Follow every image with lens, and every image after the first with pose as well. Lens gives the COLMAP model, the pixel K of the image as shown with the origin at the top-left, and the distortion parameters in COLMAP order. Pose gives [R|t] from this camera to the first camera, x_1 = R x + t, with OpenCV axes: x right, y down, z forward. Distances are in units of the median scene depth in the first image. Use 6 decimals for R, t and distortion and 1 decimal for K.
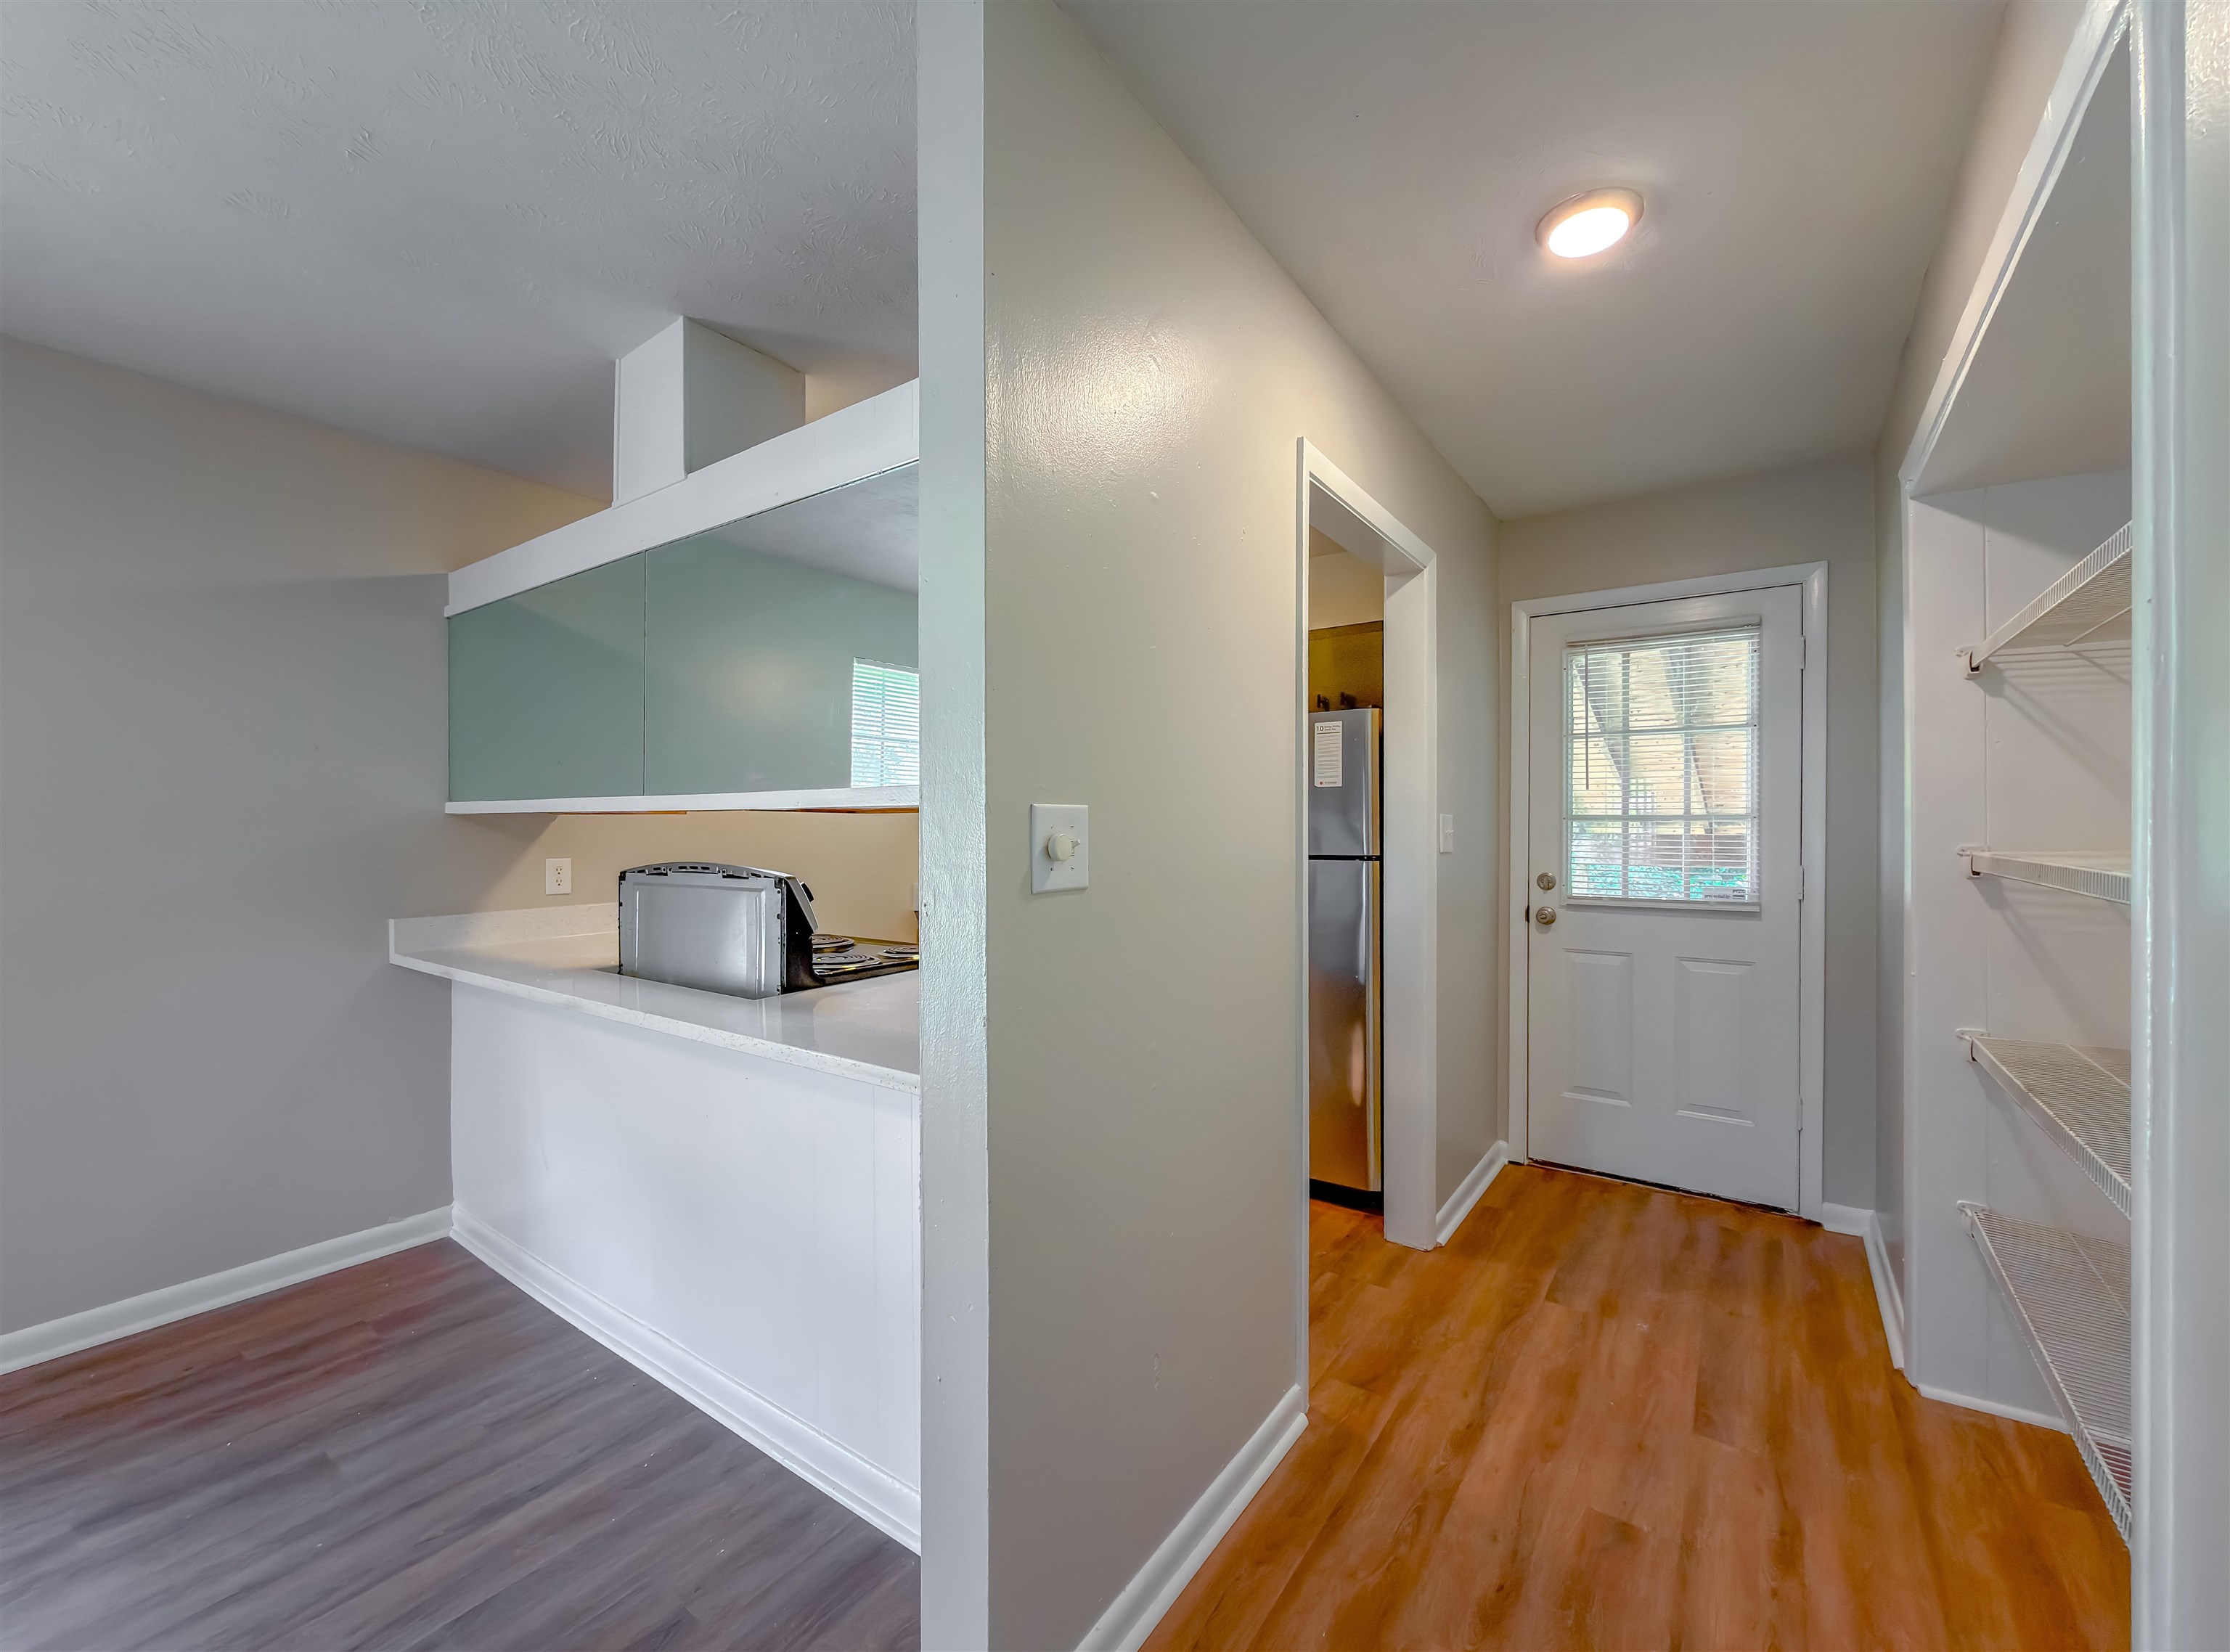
lens RADIAL K [[899.9, 0, 1115.9], [0, 899.9, 831.3], [0, 0, 1]] dist [0.000039, -0.000148]
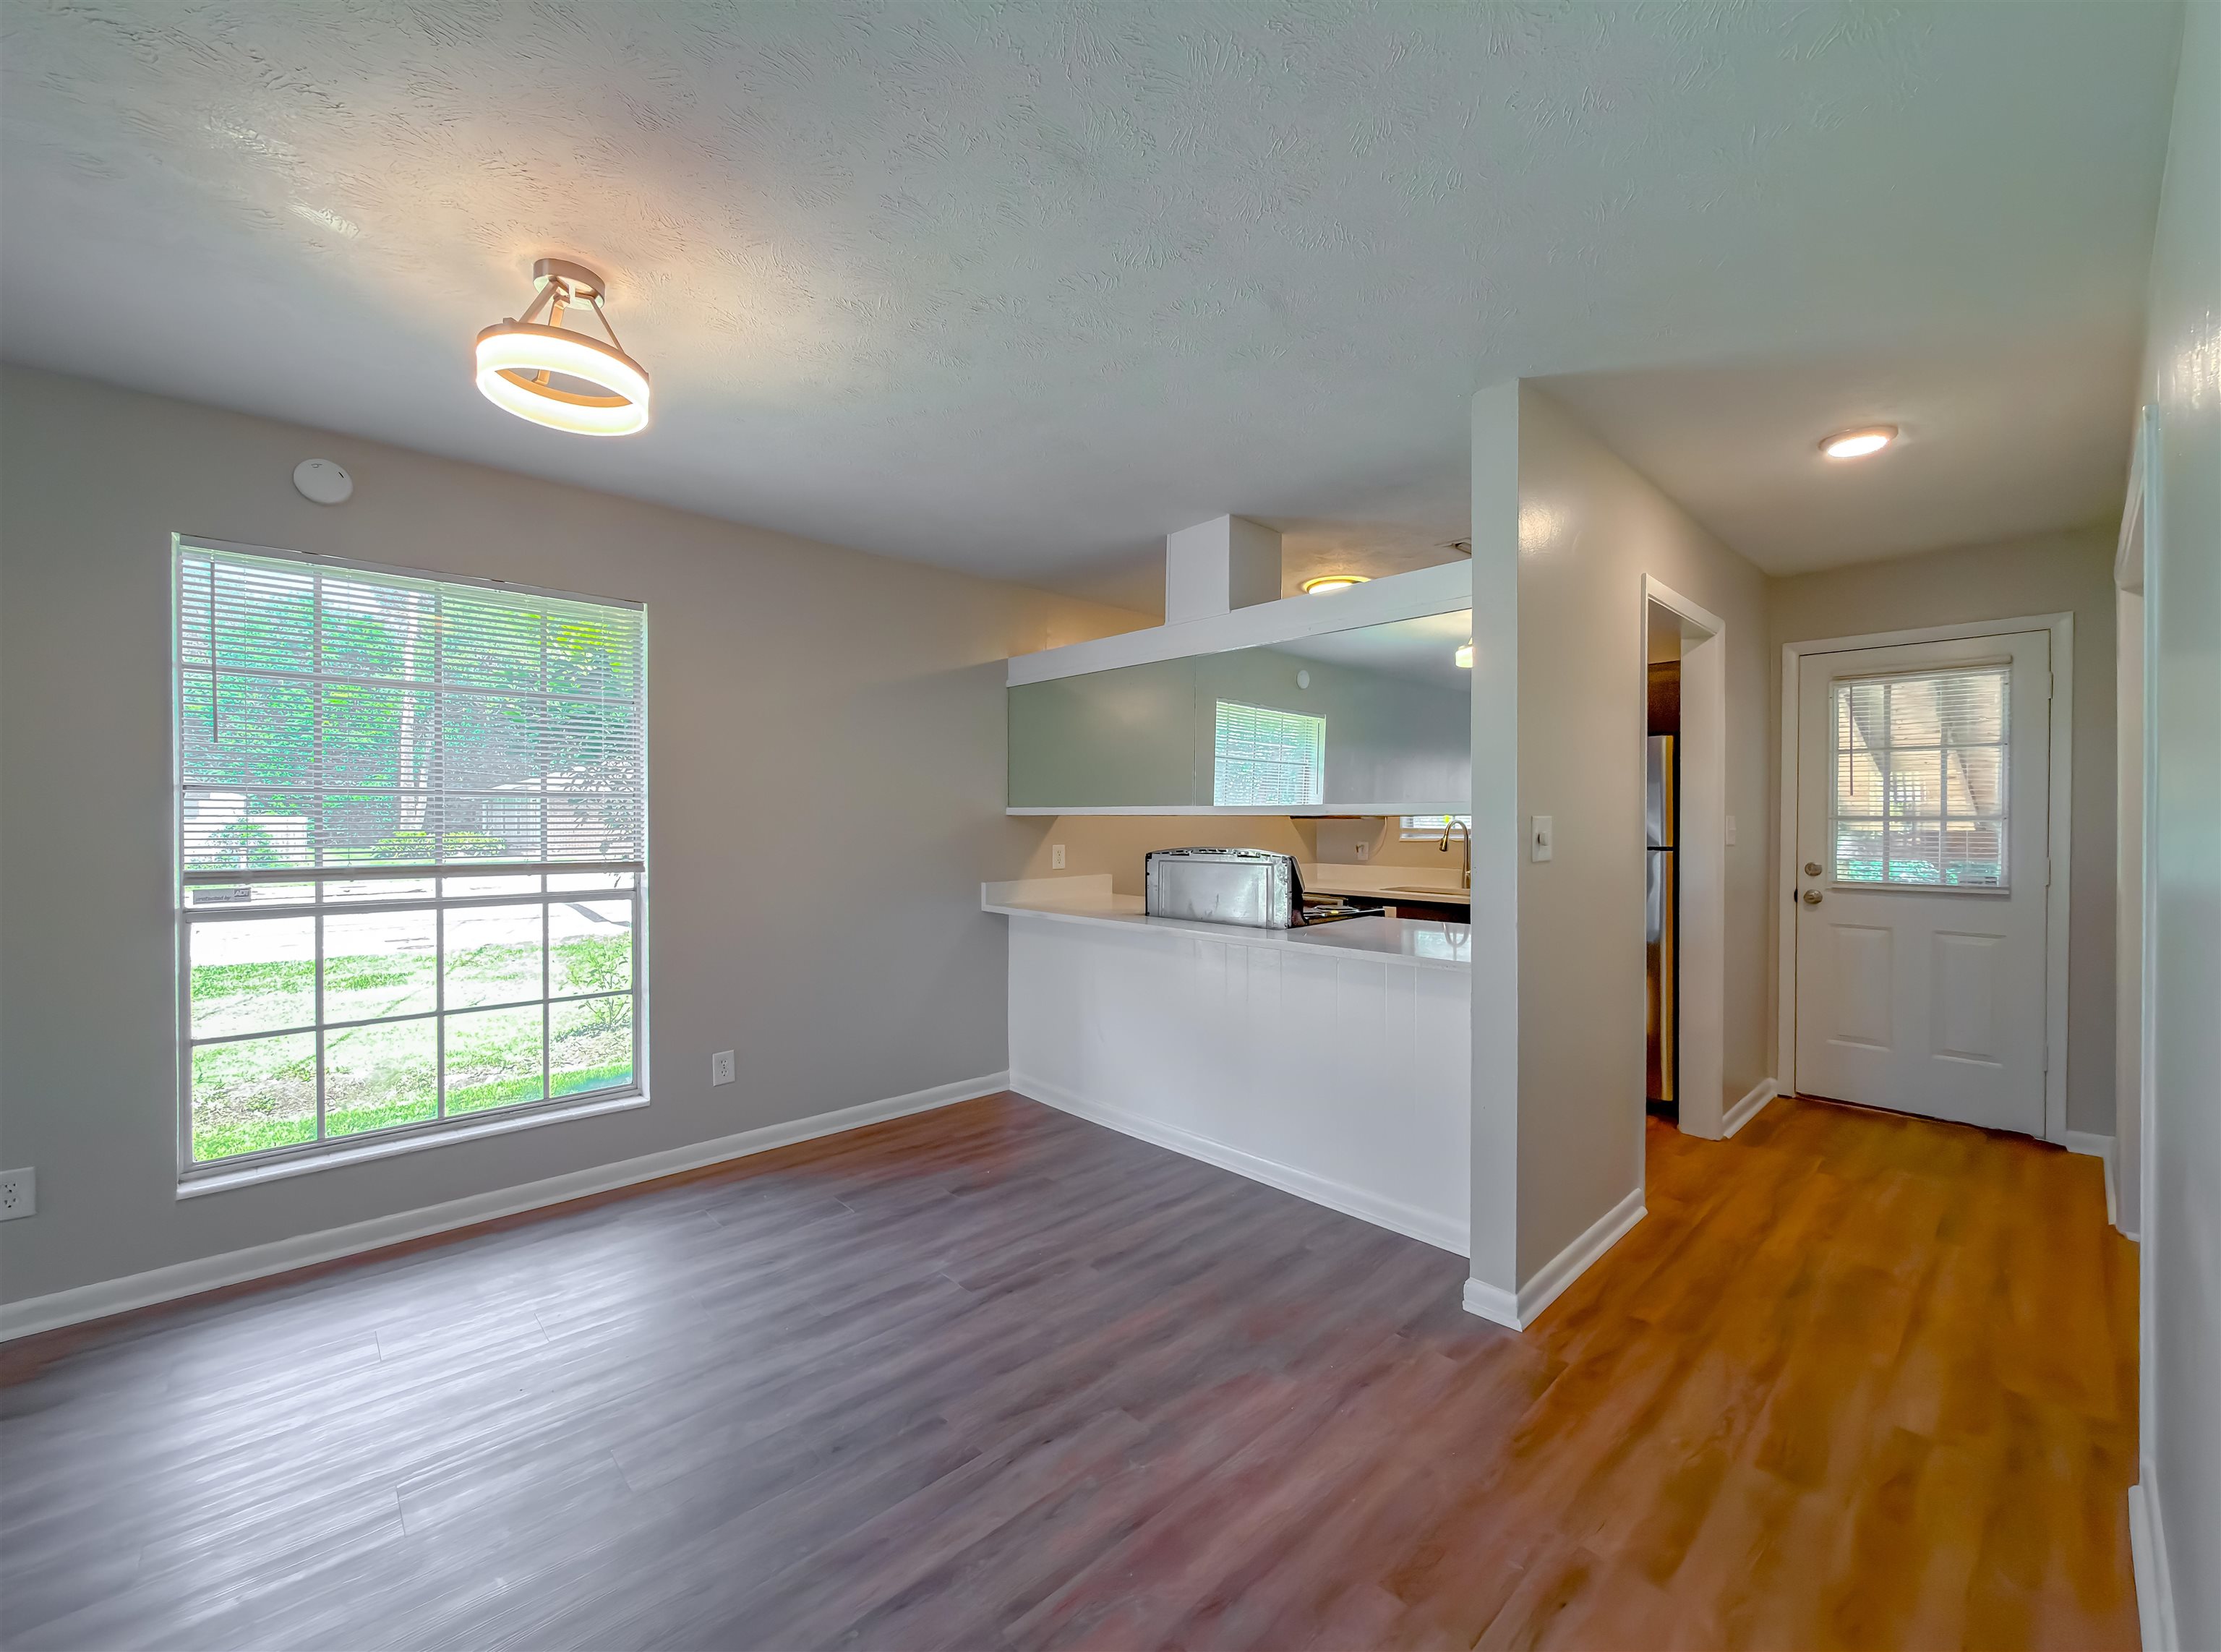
lens RADIAL K [[897.0, 0, 1118.6], [0, 897.0, 827.6], [0, 0, 1]] dist [-0.002805, -0.000511]
pose [[0.980689, 0.002817, -0.195555, -0.271500], [-0.002335, 0.999994, 0.002692, -0.003168], [0.195561, -0.002184, 0.980689, -0.490501]]
